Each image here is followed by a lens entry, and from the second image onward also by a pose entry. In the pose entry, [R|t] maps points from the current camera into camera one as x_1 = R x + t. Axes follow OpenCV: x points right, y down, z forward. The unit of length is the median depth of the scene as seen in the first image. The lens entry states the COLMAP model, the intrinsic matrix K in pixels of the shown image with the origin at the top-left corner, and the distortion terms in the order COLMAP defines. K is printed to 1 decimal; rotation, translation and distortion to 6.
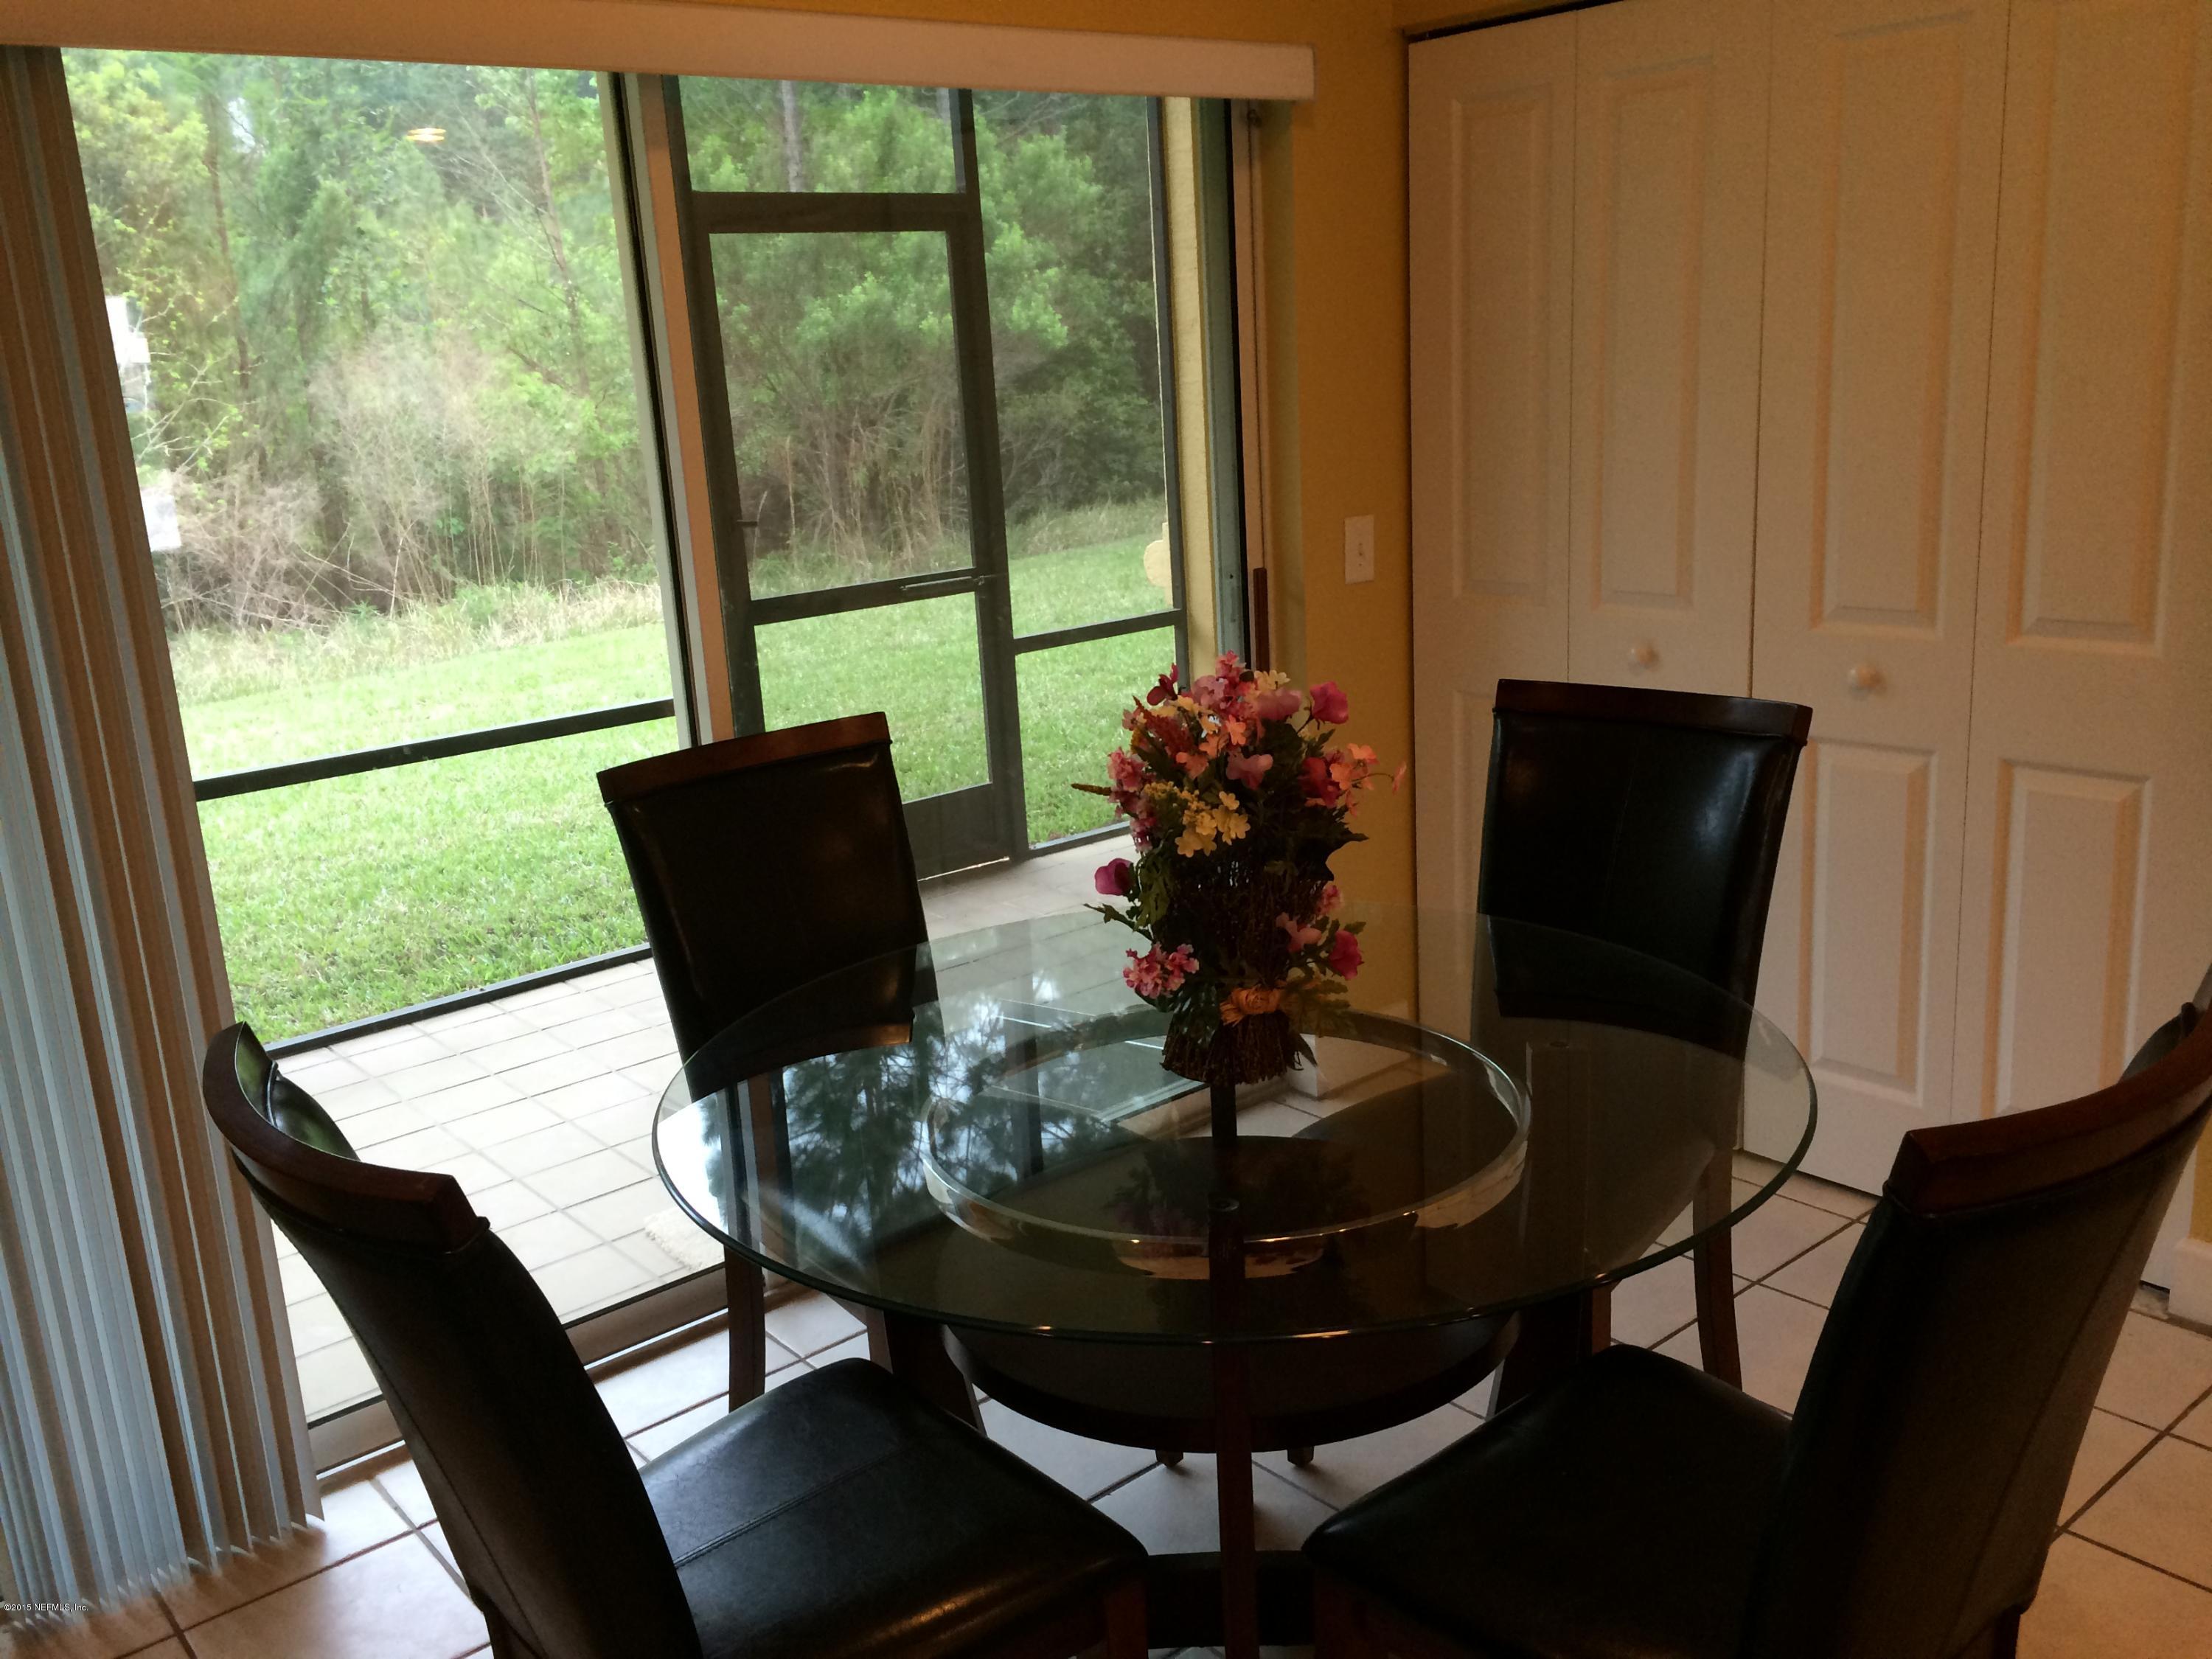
lens RADIAL K [[1878.3, 0, 1111.4], [0, 1878.3, 819.2], [0, 0, 1]] dist [0.082042, -0.103935]
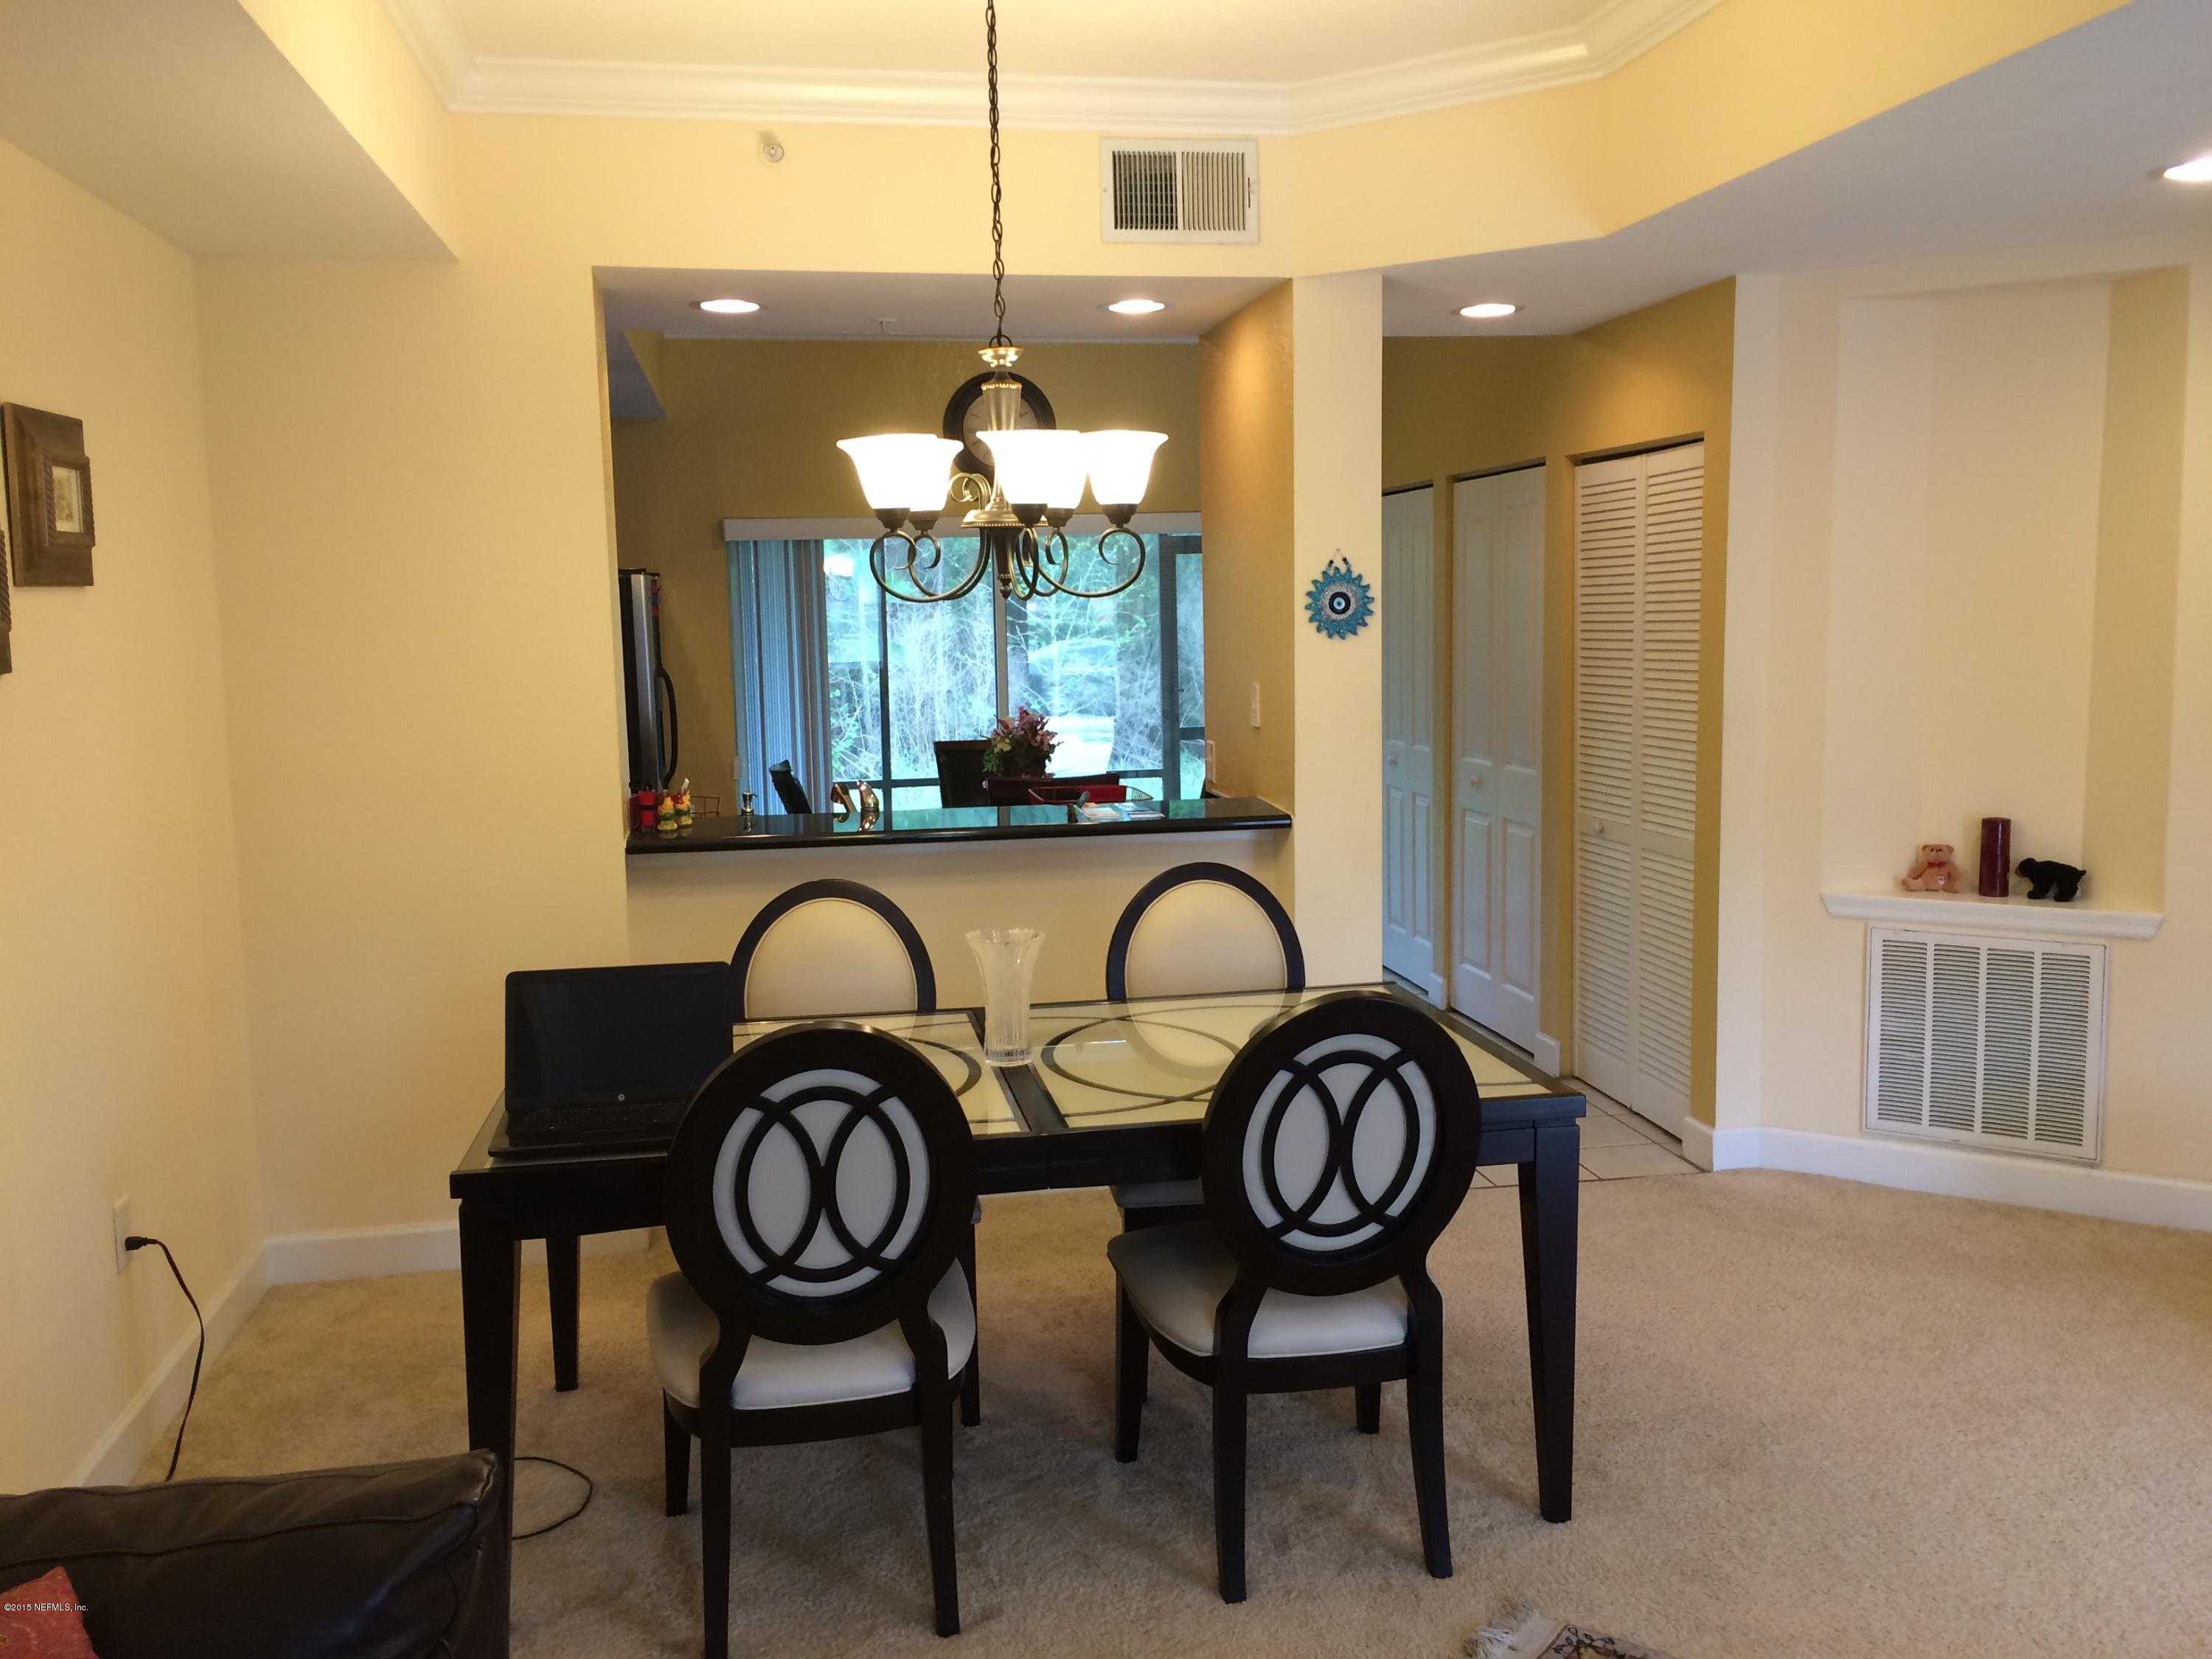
lens RADIAL K [[1887.5, 0, 1111.4], [0, 1887.5, 820.8], [0, 0, 1]] dist [0.090896, -0.122083]
pose [[0.866182, 0.096853, -0.490254, 0.273009], [-0.149699, 0.986276, -0.069644, 0.049252], [0.476781, 0.133715, 0.868793, -0.286637]]
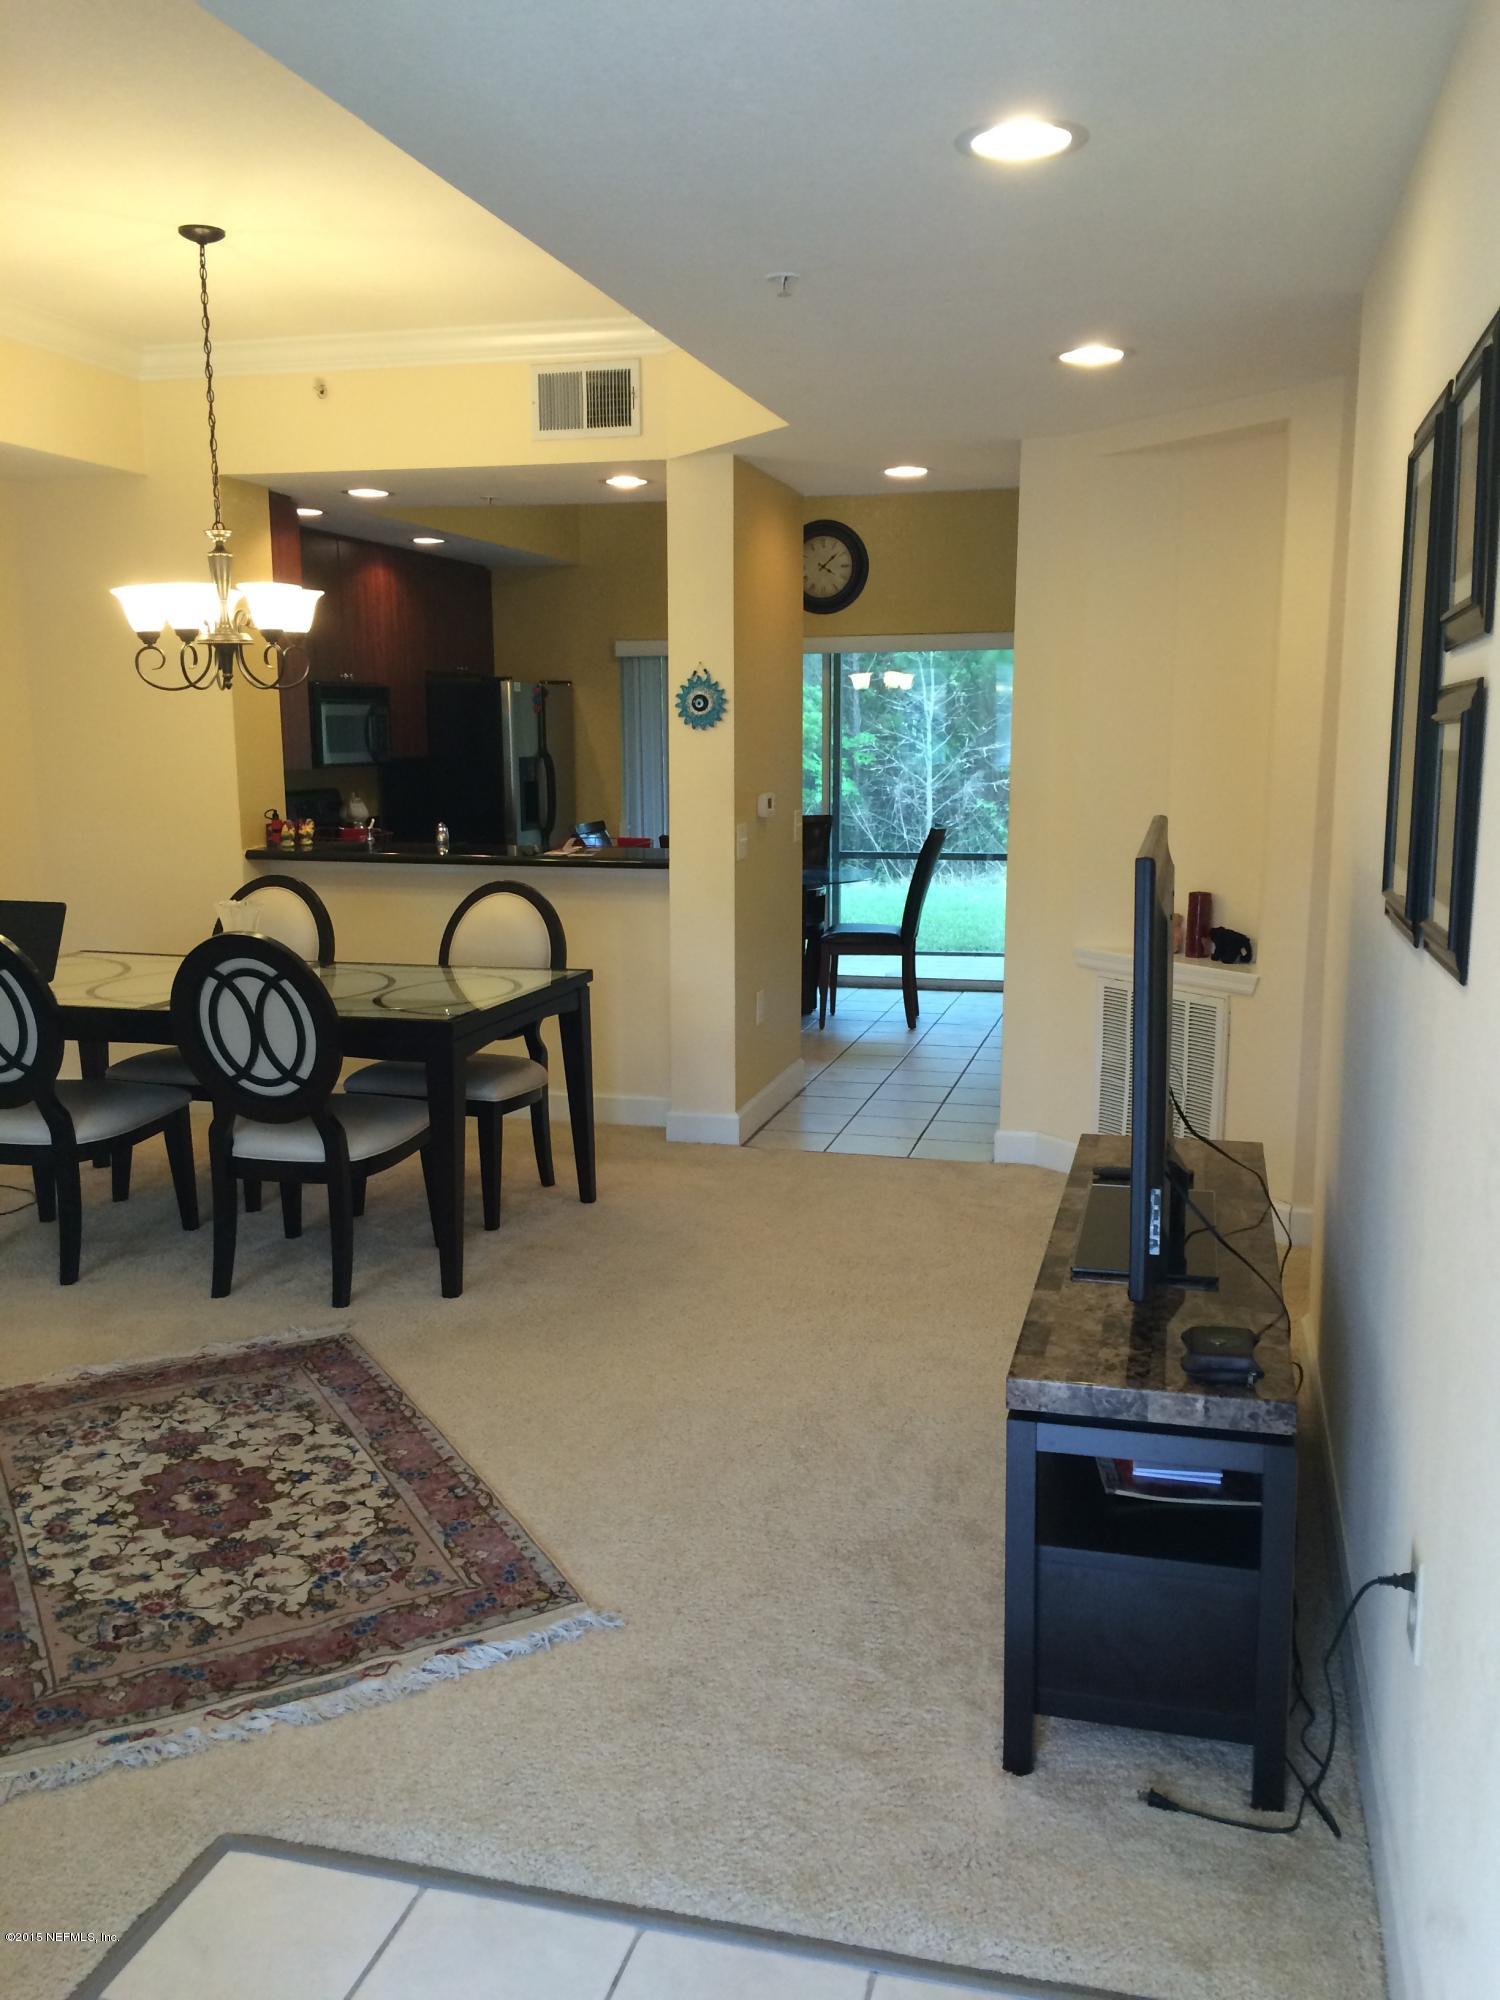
lens RADIAL K [[1706.6, 0, 763.9], [0, 1706.6, 1007.5], [0, 0, 1]] dist [0.090896, -0.122083]
pose [[0.574630, 0.187846, -0.796564, 0.482040], [-0.226973, 0.971702, 0.065412, 0.023124], [0.786310, 0.143211, 0.601005, -0.207148]]
